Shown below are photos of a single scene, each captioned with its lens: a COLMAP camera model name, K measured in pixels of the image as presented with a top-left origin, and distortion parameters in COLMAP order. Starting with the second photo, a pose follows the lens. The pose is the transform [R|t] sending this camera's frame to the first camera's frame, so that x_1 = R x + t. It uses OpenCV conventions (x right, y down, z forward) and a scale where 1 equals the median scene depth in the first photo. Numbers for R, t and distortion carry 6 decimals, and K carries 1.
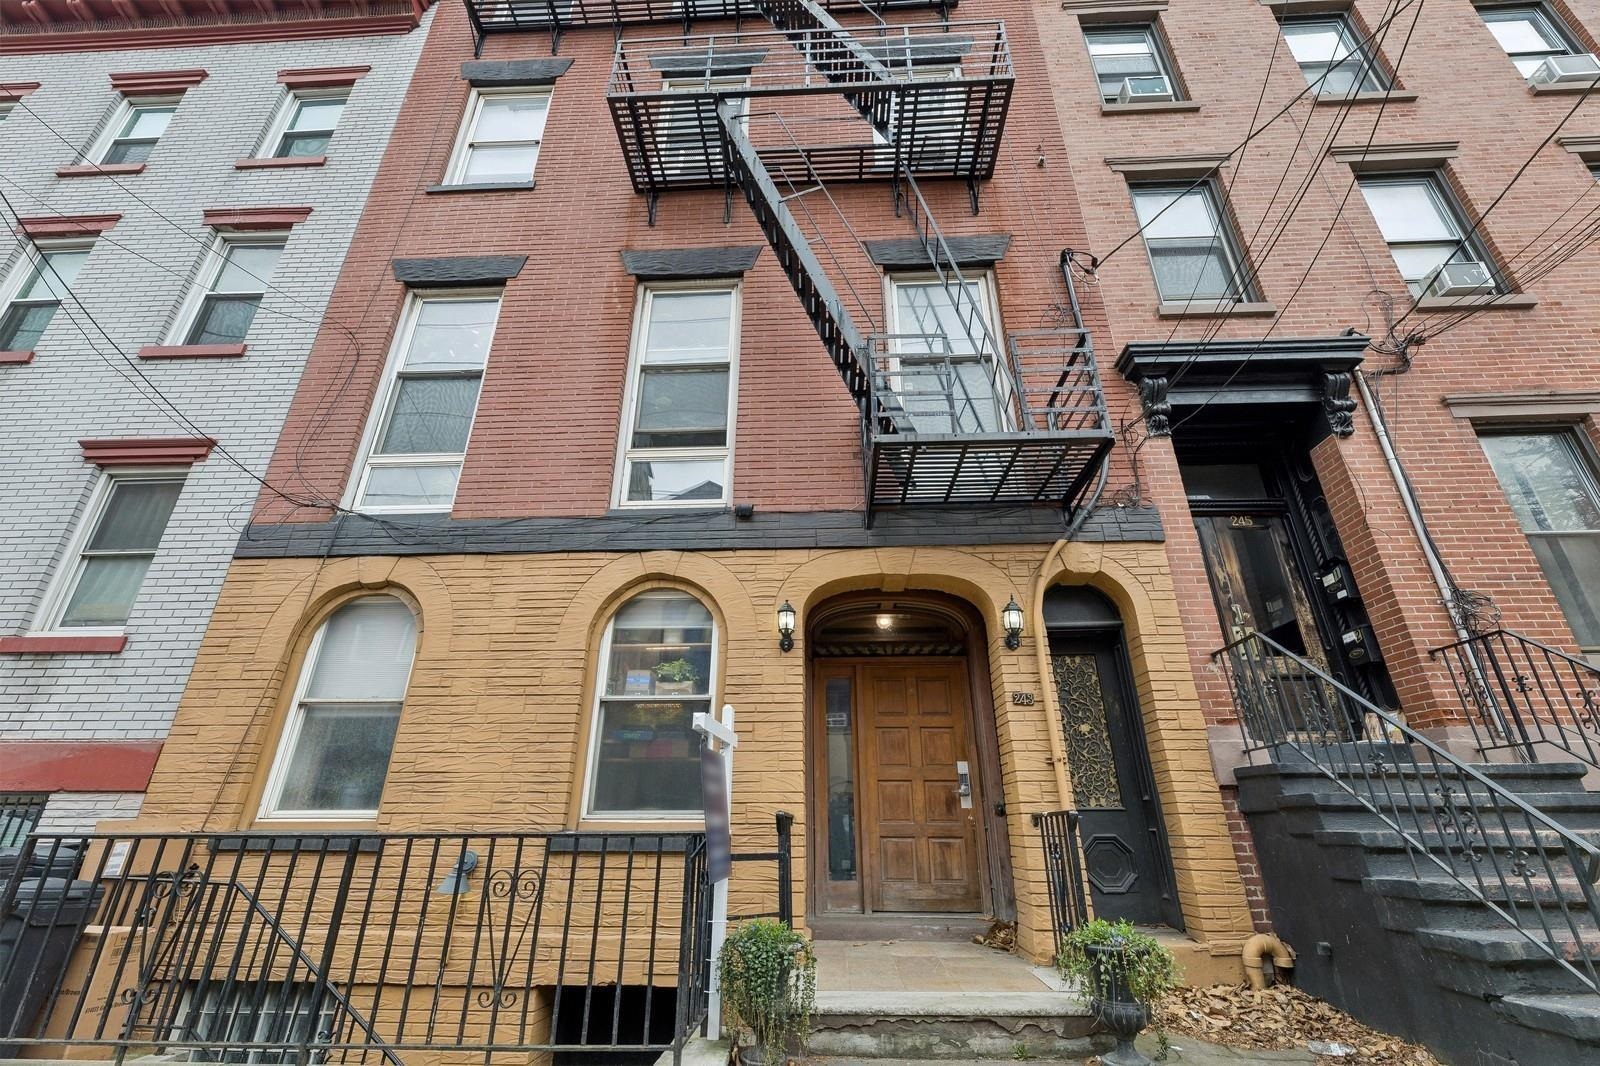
lens RADIAL K [[657.0, 0, 793.1], [0, 657.0, 533.0], [0, 0, 1]] dist [-0.002437, 0.000331]
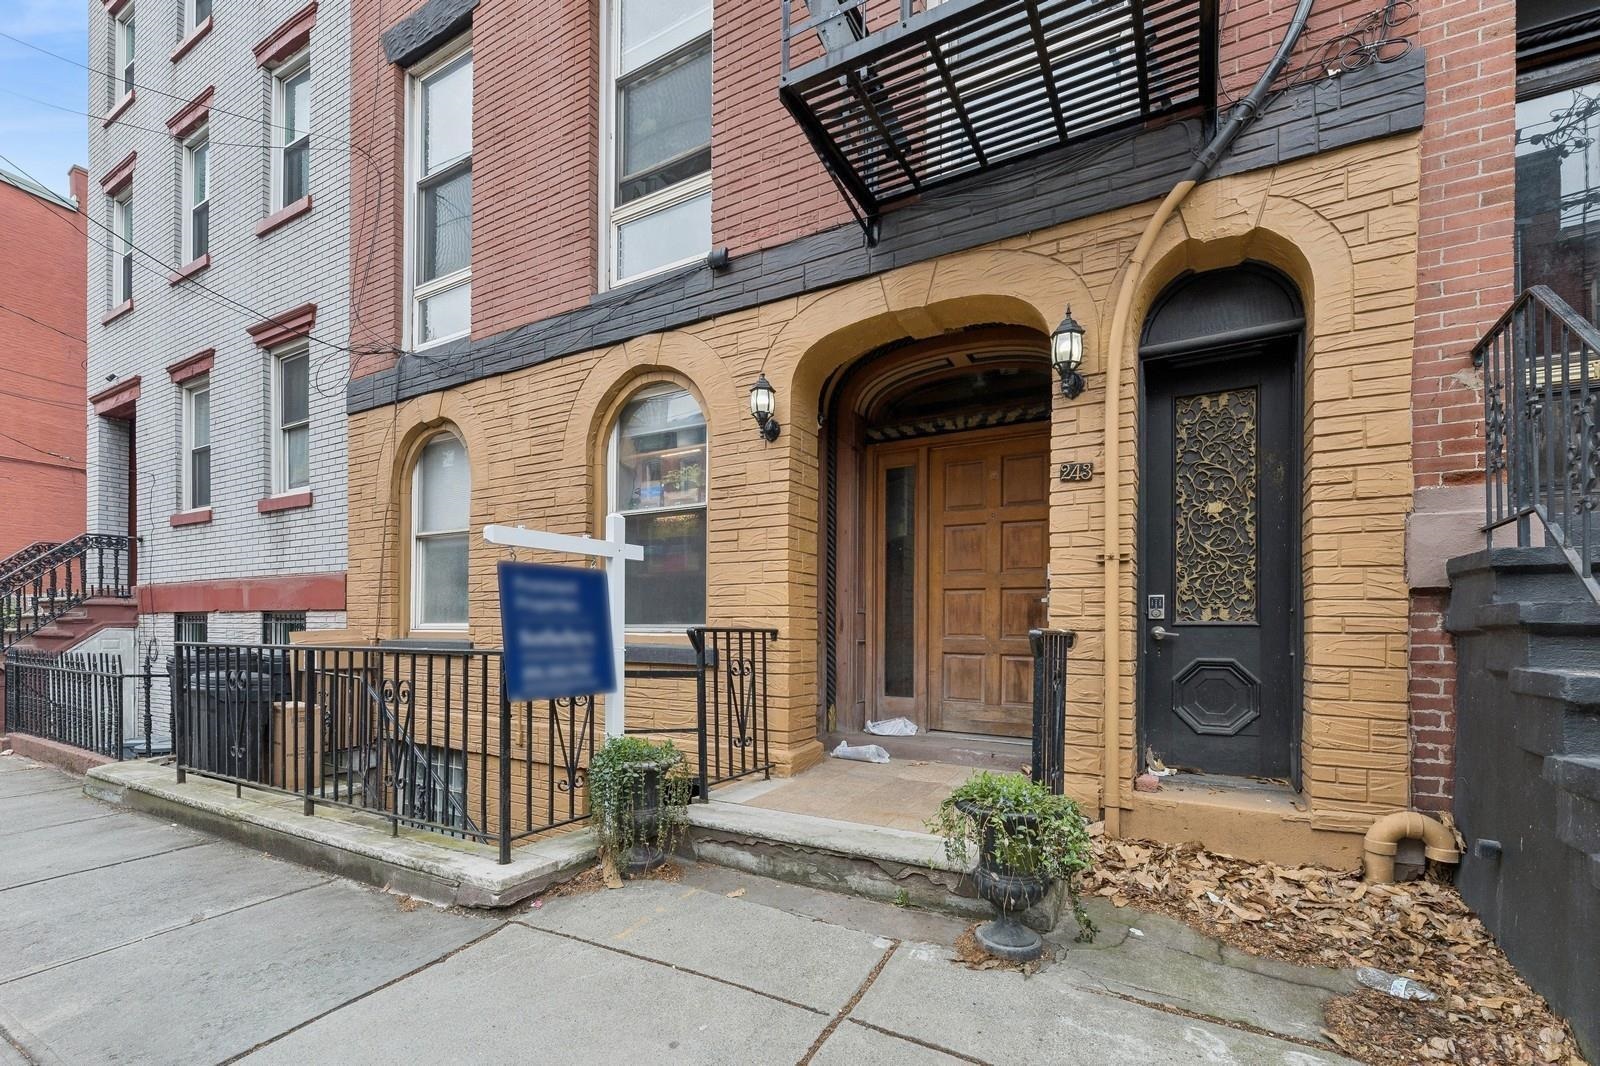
lens RADIAL K [[694.4, 0, 787.5], [0, 694.4, 624.9], [0, 0, 1]] dist [-0.002223, 0.000131]
pose [[0.890597, 0.003119, -0.454782, 0.377301], [0.179420, 0.916461, 0.357642, 0.083505], [0.417905, -0.400112, 0.815638, 0.223142]]
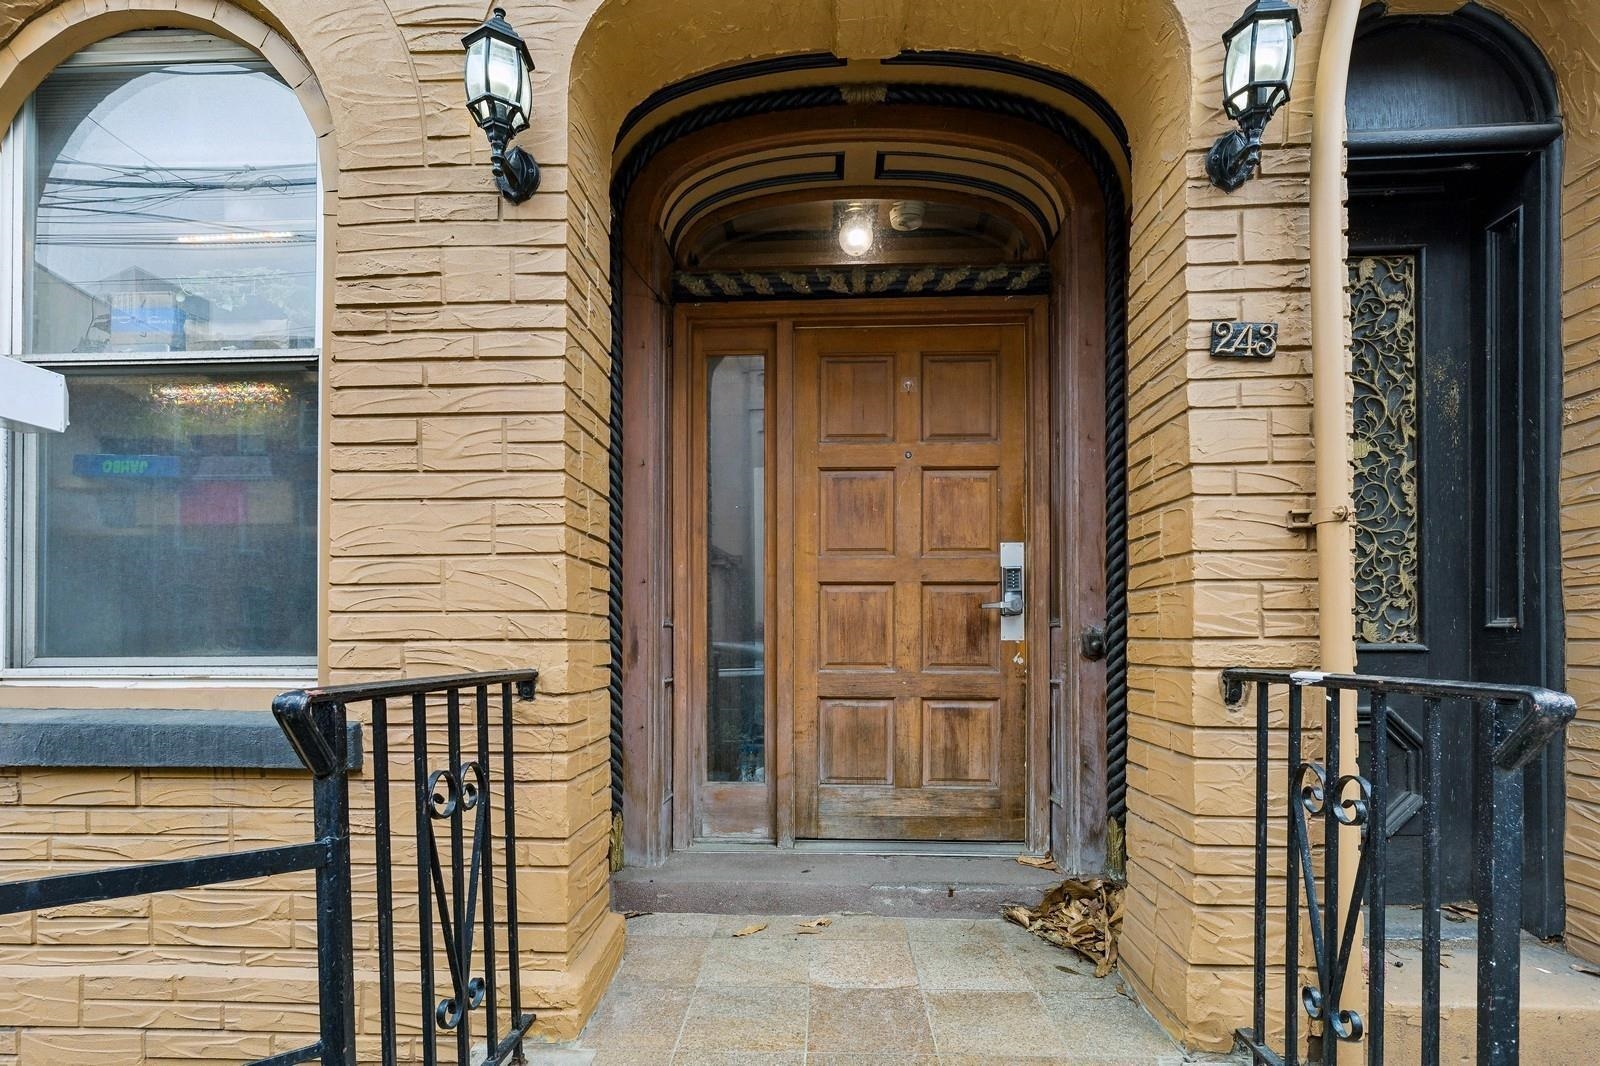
lens RADIAL K [[764.8, 0, 795.7], [0, 764.8, 628.3], [0, 0, 1]] dist [-0.001735, 0.000487]
pose [[0.999936, -0.002898, 0.010911, 0.116535], [-0.001703, 0.916696, 0.399581, 0.214088], [-0.011160, -0.399575, 0.916633, 0.555023]]
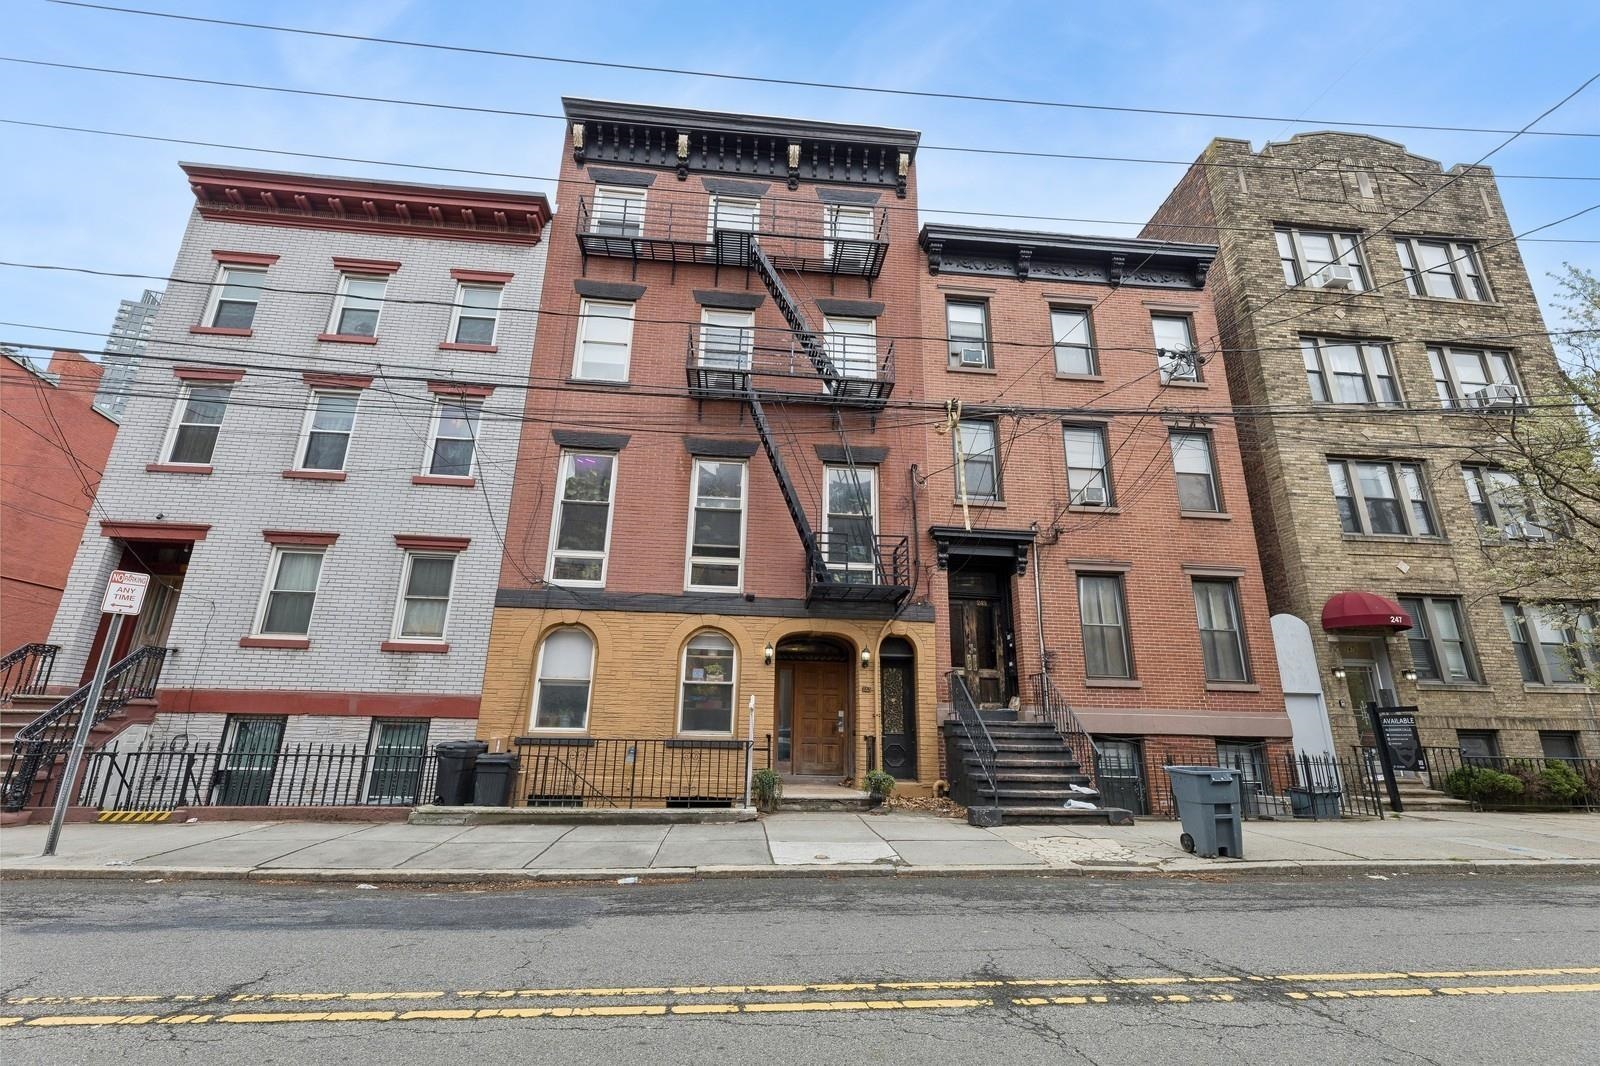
lens RADIAL K [[694.4, 0, 788.3], [0, 694.4, 518.8], [0, 0, 1]] dist [-0.002223, 0.000131]
pose [[0.990646, 0.057169, 0.123907, -0.257832], [-0.071985, 0.990329, 0.118600, -0.590206], [-0.115929, -0.126410, 0.985181, -1.267506]]
